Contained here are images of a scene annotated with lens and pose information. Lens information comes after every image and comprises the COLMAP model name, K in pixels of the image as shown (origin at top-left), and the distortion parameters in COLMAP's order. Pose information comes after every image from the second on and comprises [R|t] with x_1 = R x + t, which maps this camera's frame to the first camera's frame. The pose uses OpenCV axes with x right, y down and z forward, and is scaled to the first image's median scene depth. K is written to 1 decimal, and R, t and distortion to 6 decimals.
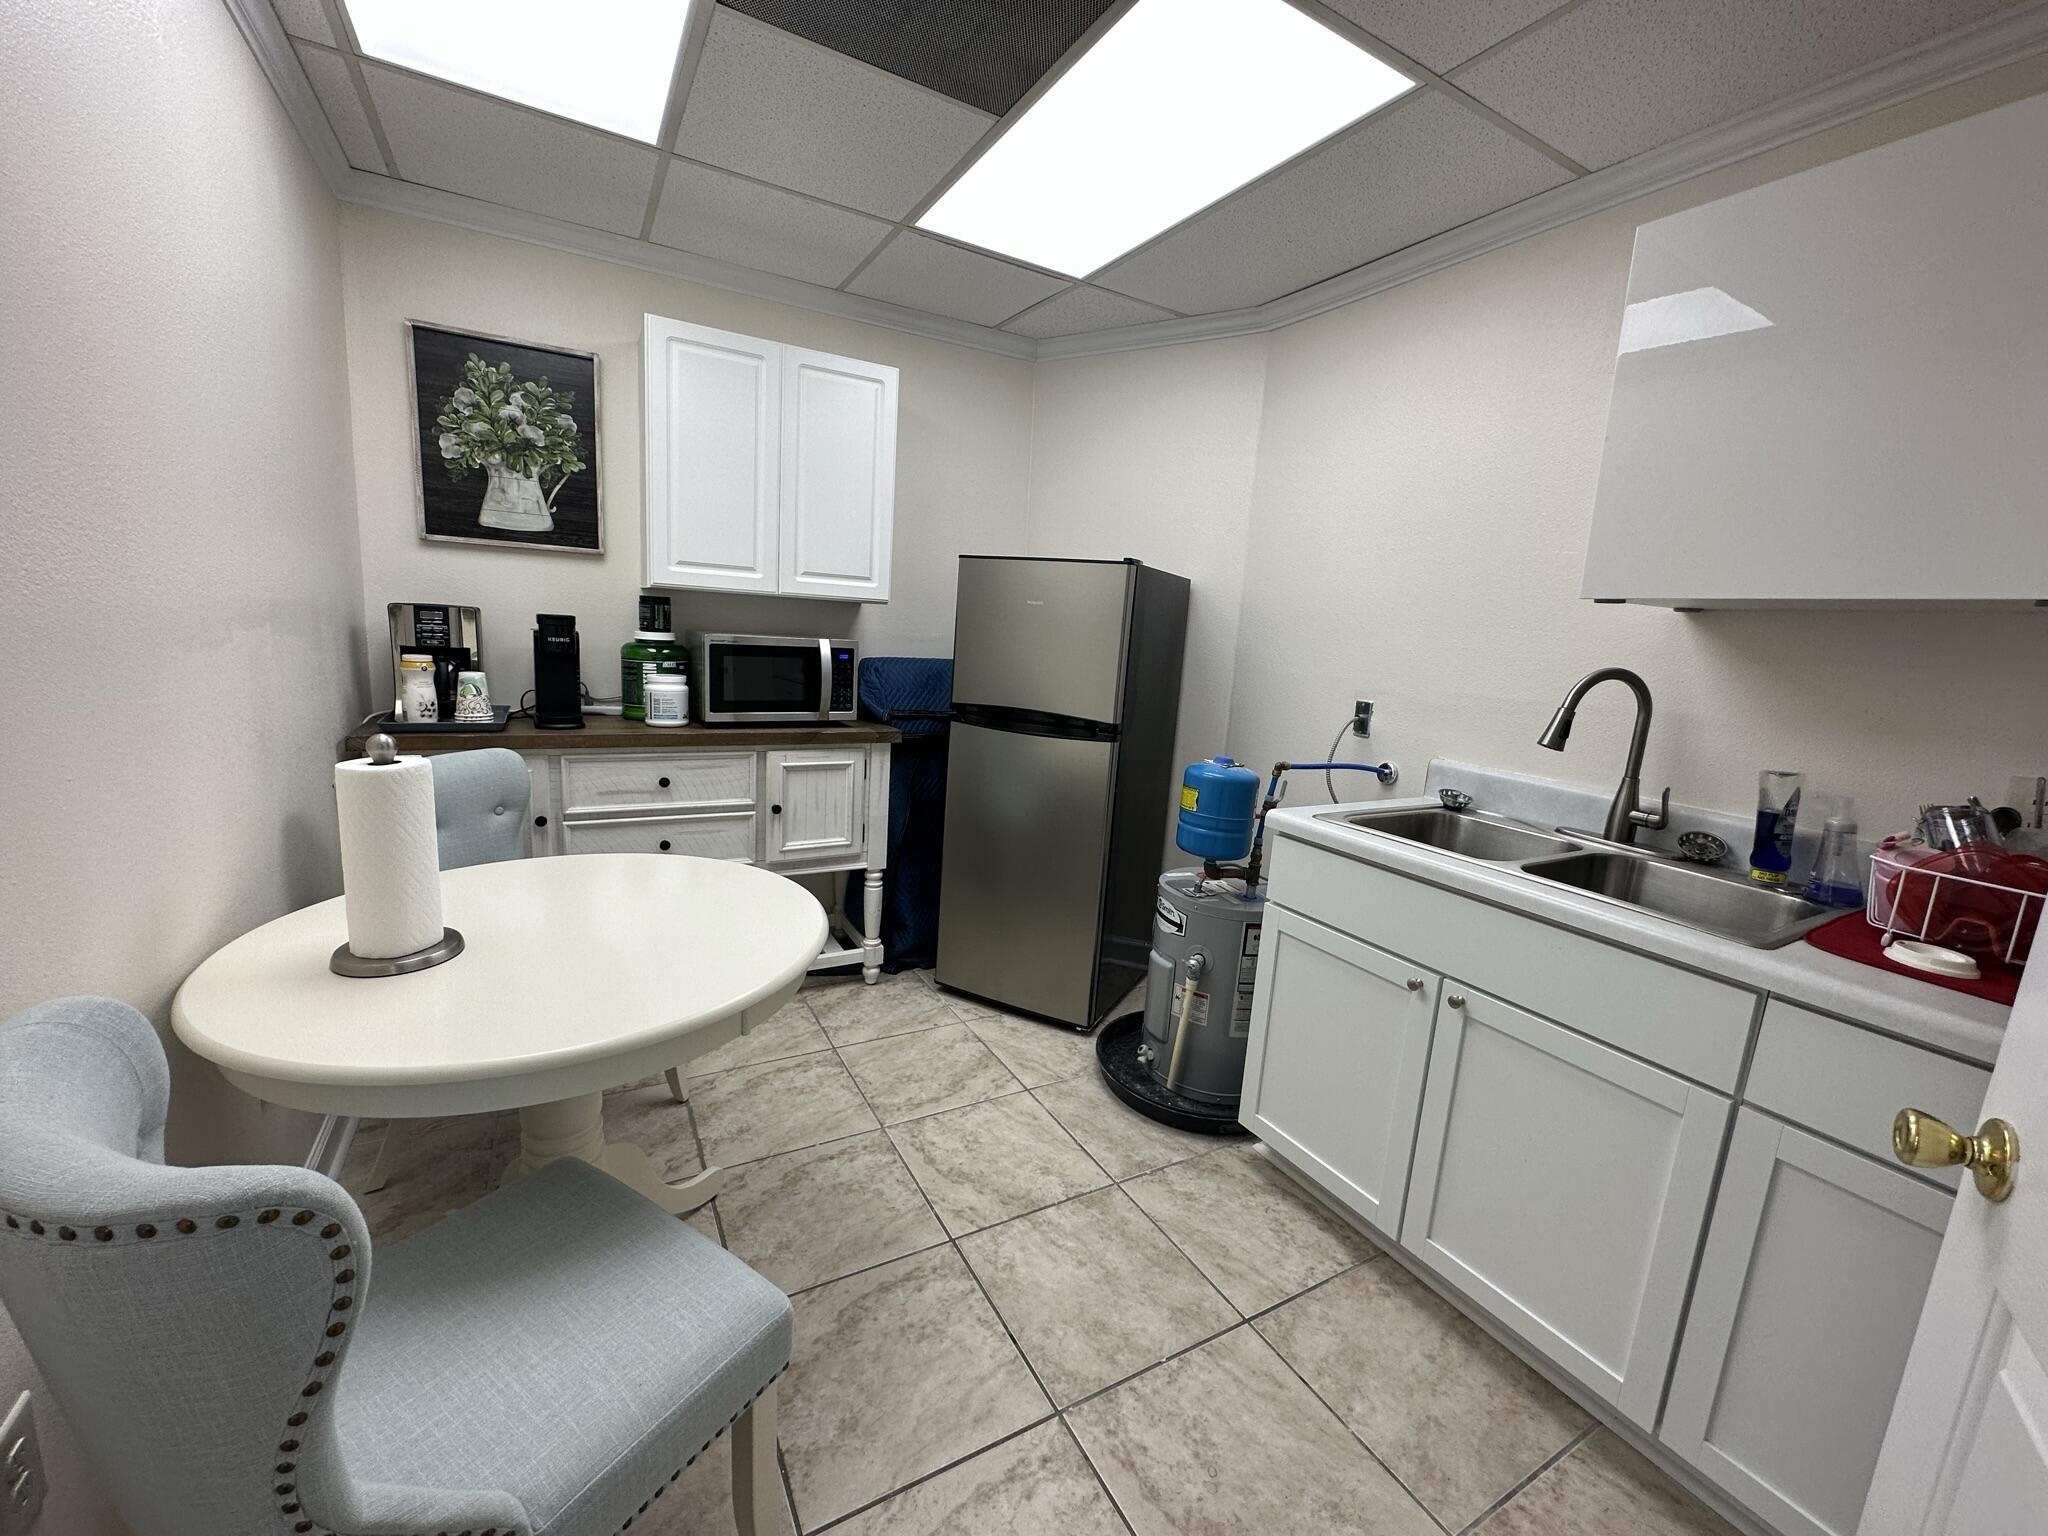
lens RADIAL K [[816.8, 0, 1026.5], [0, 816.8, 766.6], [0, 0, 1]] dist [-0.004478, 0.000906]
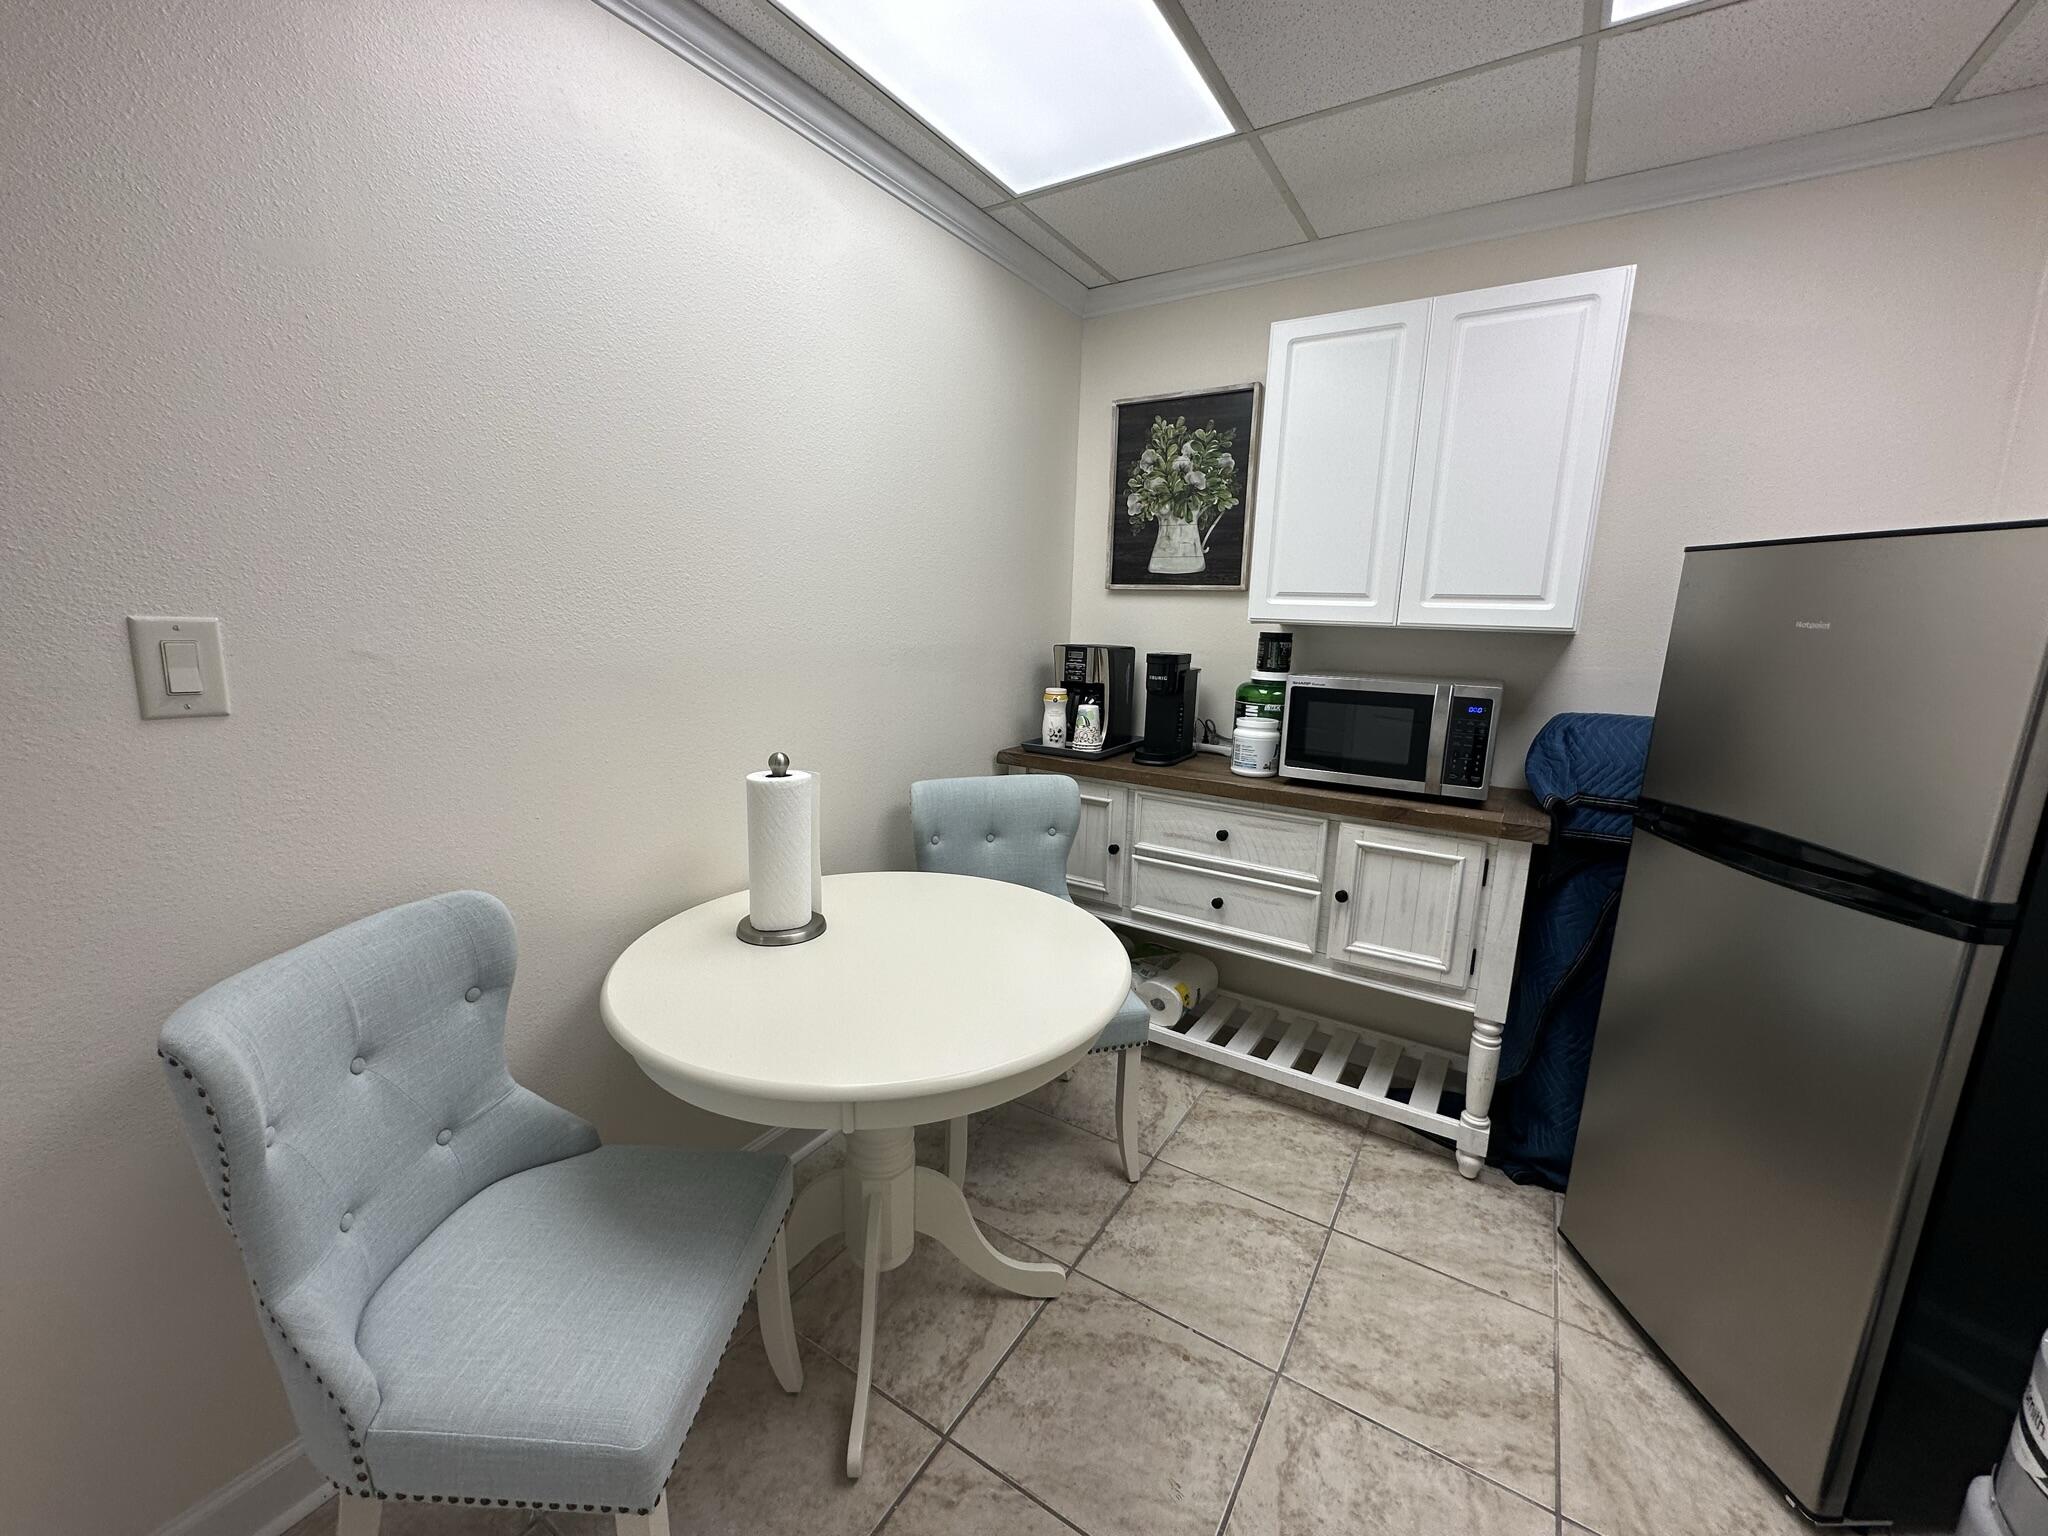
lens RADIAL K [[816.8, 0, 1025.4], [0, 816.8, 767.3], [0, 0, 1]] dist [-0.004478, 0.000906]
pose [[0.471402, 0.116875, -0.874140, 0.234862], [-0.152866, 0.987005, 0.049528, -0.065796], [0.868569, 0.110278, 0.483143, 0.350099]]
